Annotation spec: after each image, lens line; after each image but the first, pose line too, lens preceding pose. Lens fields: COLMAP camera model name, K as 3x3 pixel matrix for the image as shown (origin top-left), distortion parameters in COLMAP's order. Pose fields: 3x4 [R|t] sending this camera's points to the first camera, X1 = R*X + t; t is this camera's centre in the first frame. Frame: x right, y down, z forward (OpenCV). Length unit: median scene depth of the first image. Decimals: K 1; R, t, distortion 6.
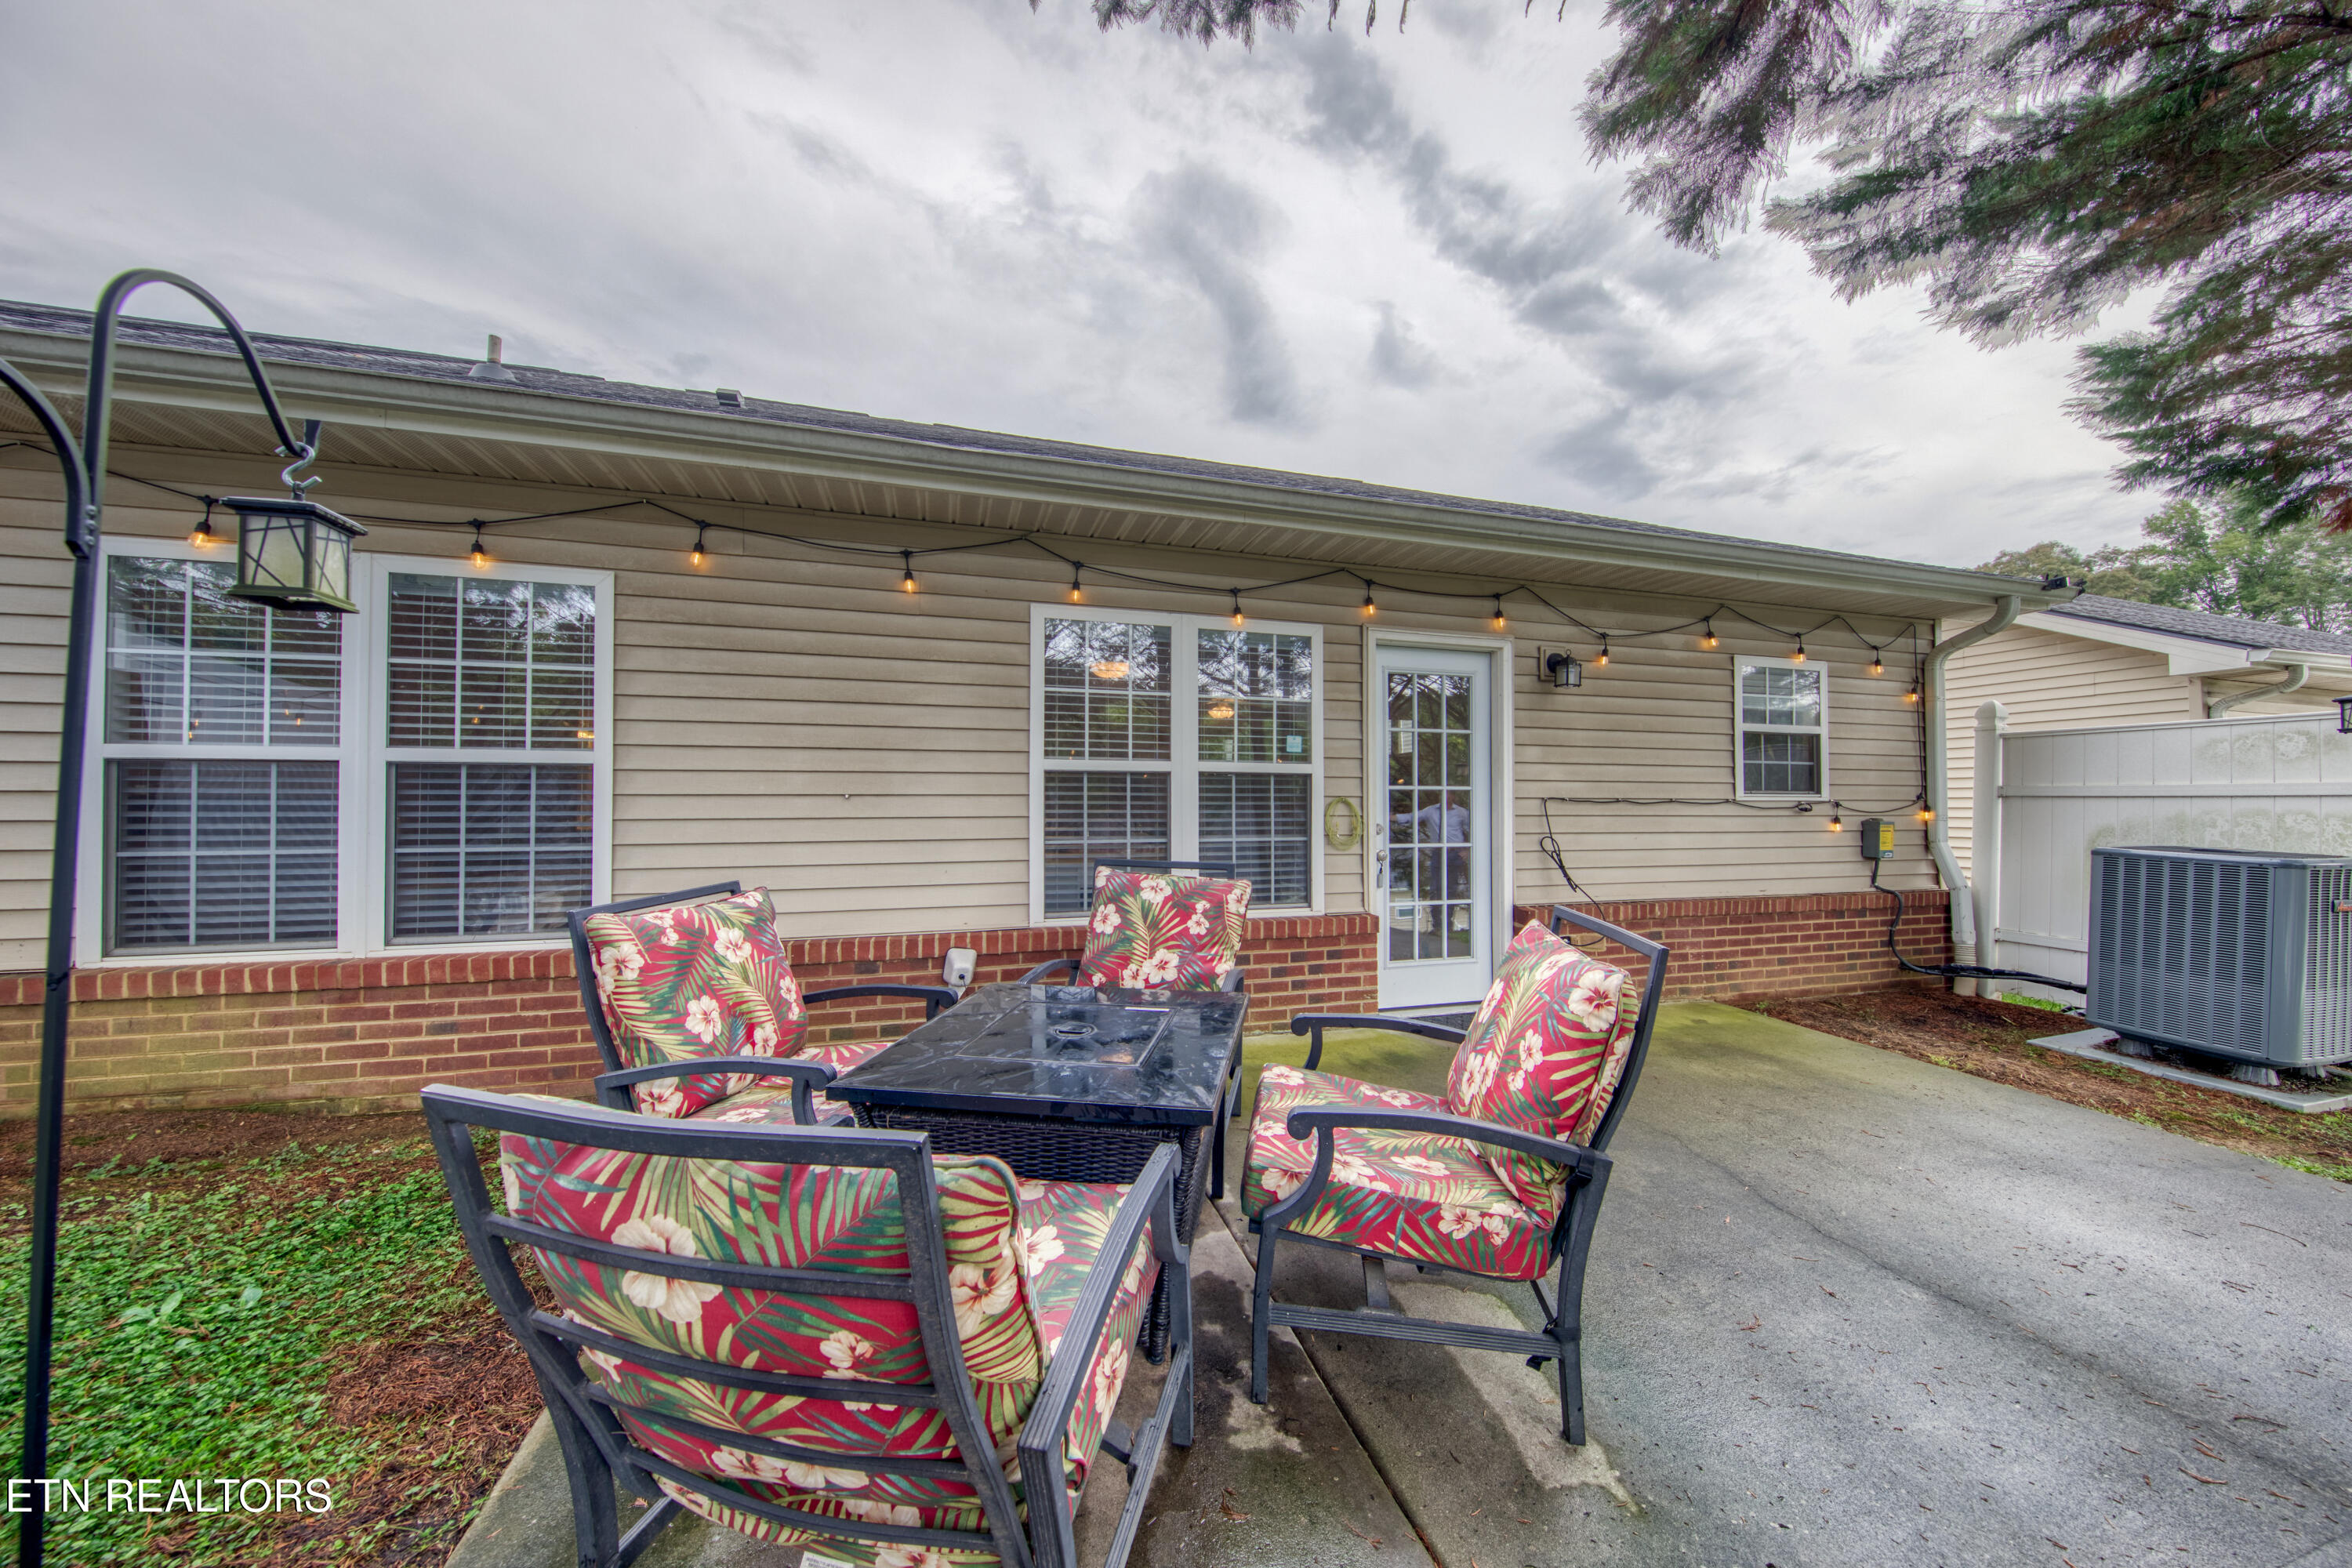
lens RADIAL K [[755.9, 0, 1213.1], [0, 755.9, 834.3], [0, 0, 1]] dist [0.004244, -0.001437]
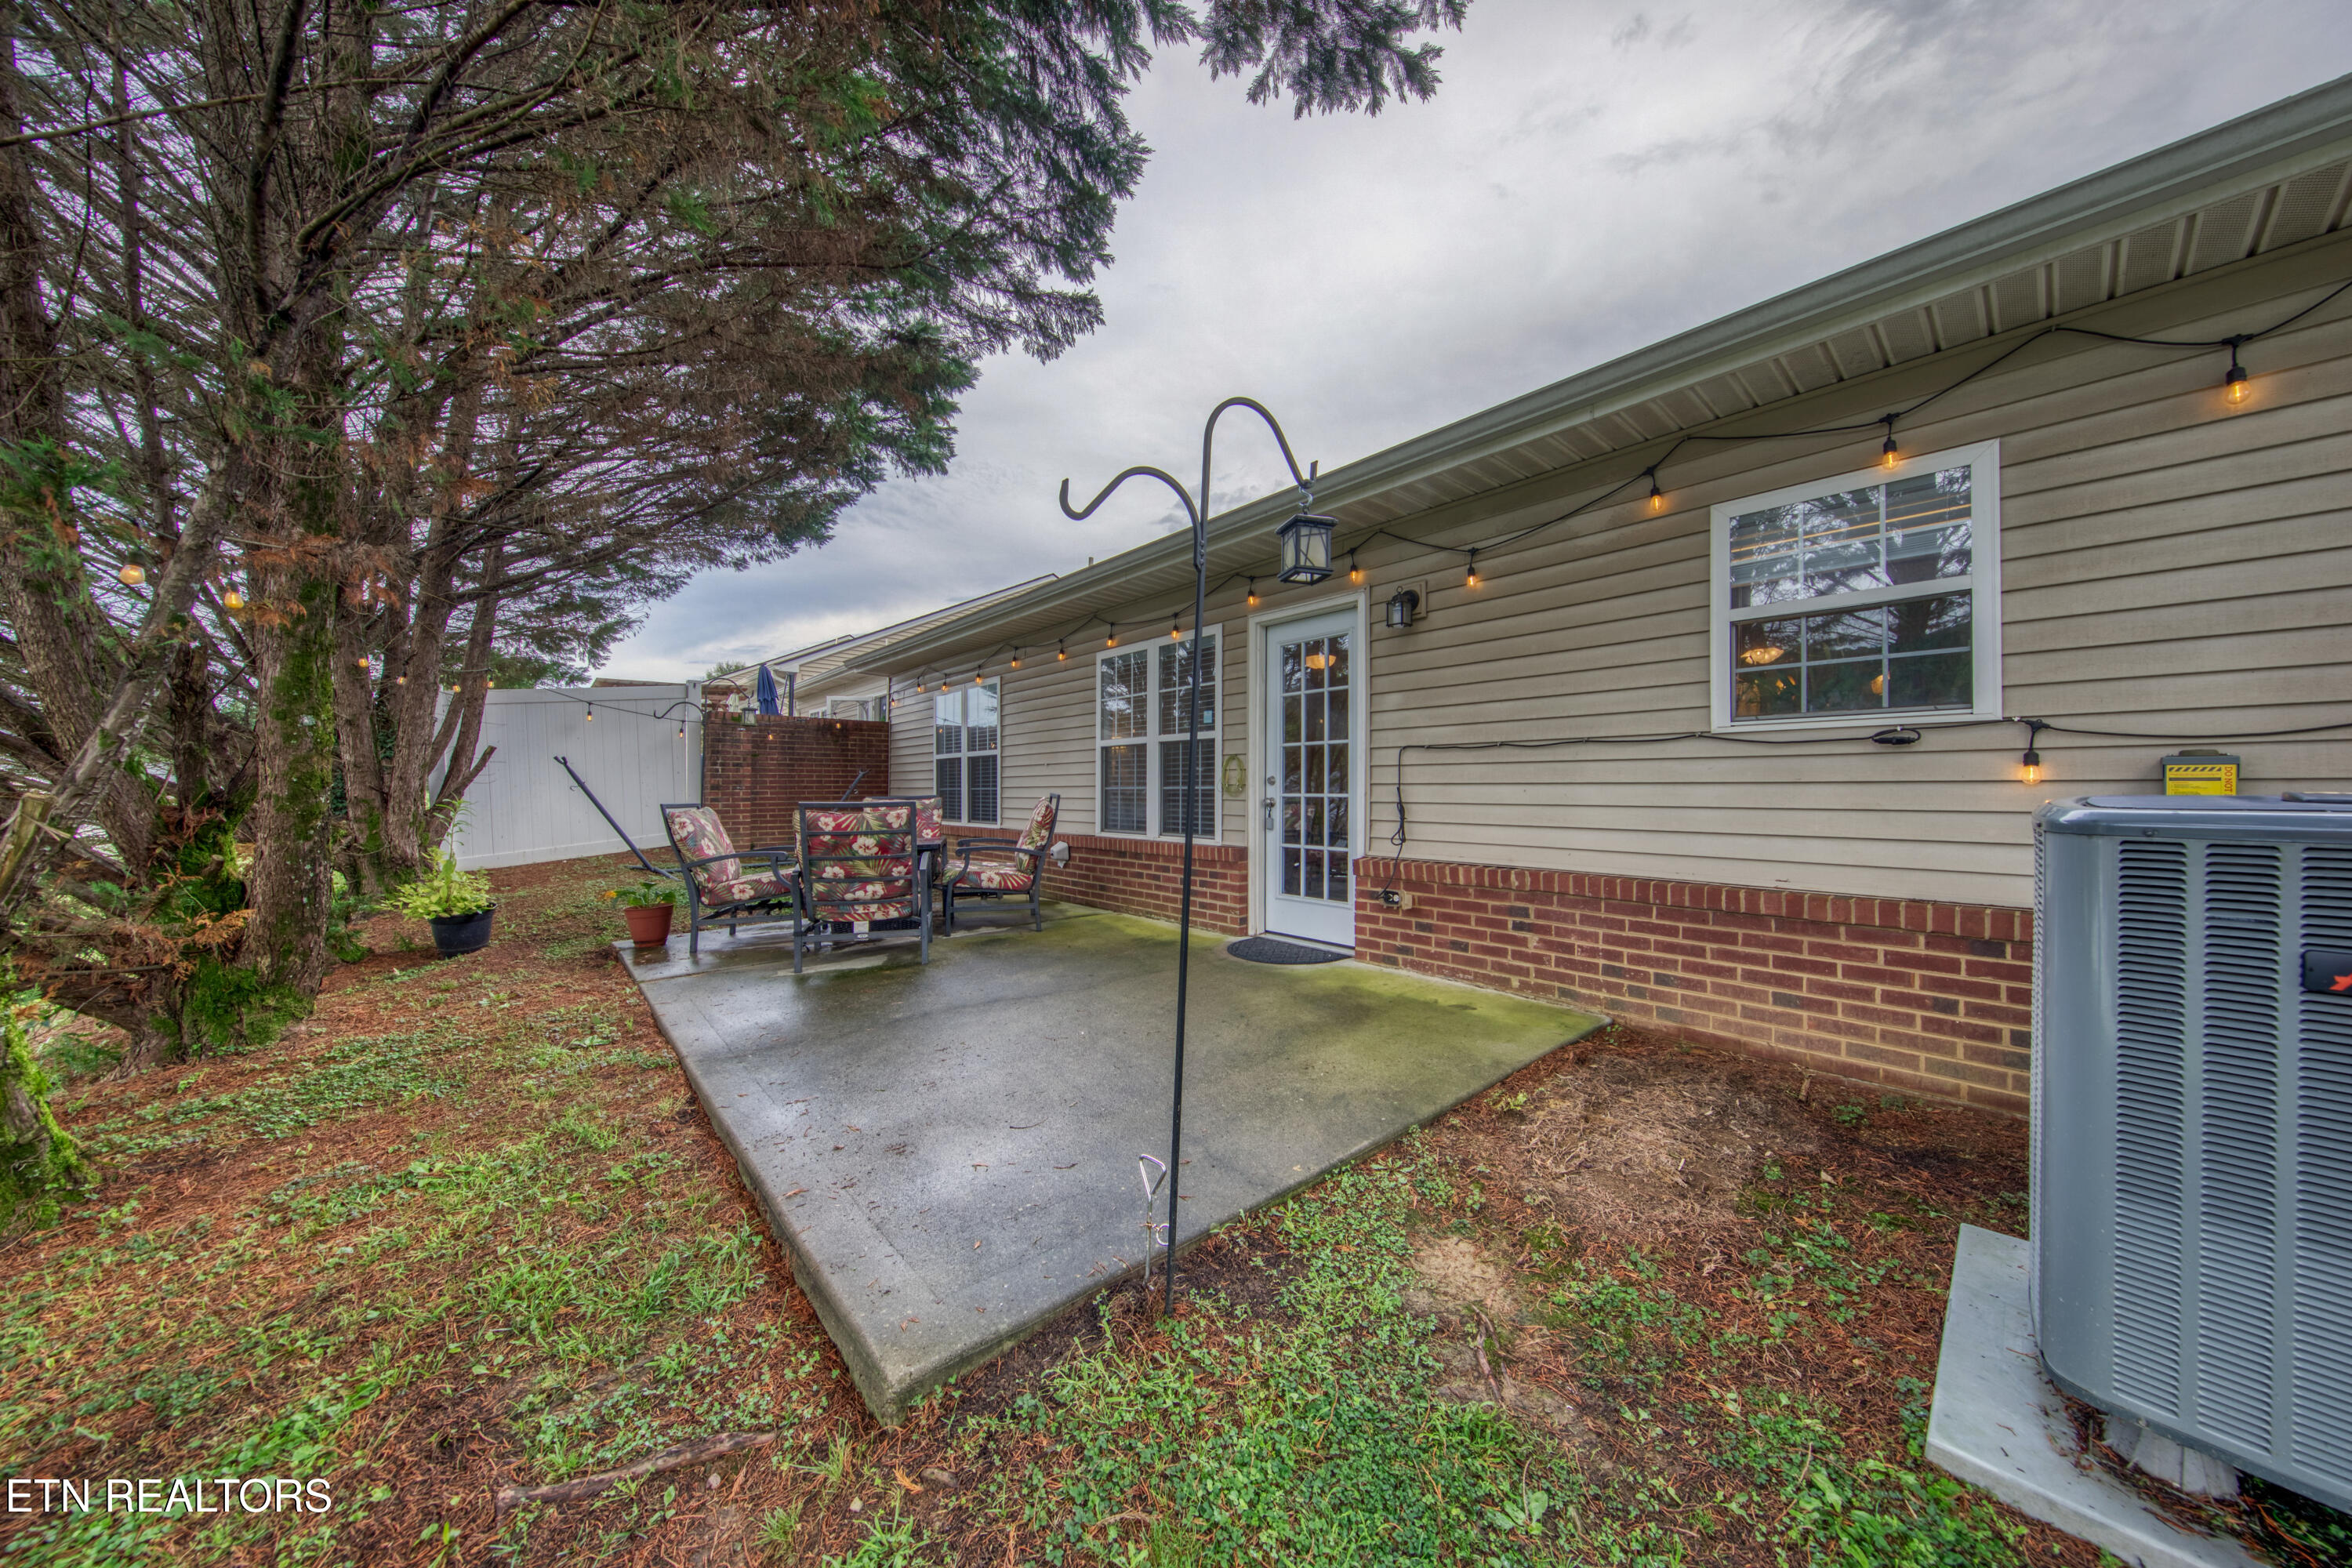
lens RADIAL K [[755.9, 0, 1181.3], [0, 755.9, 786.4], [0, 0, 1]] dist [0.004244, -0.001437]
pose [[0.434145, 0.008202, -0.900806, 1.109933], [0.007050, 0.999897, 0.012501, -0.010968], [0.900816, -0.011778, 0.434042, 0.324167]]
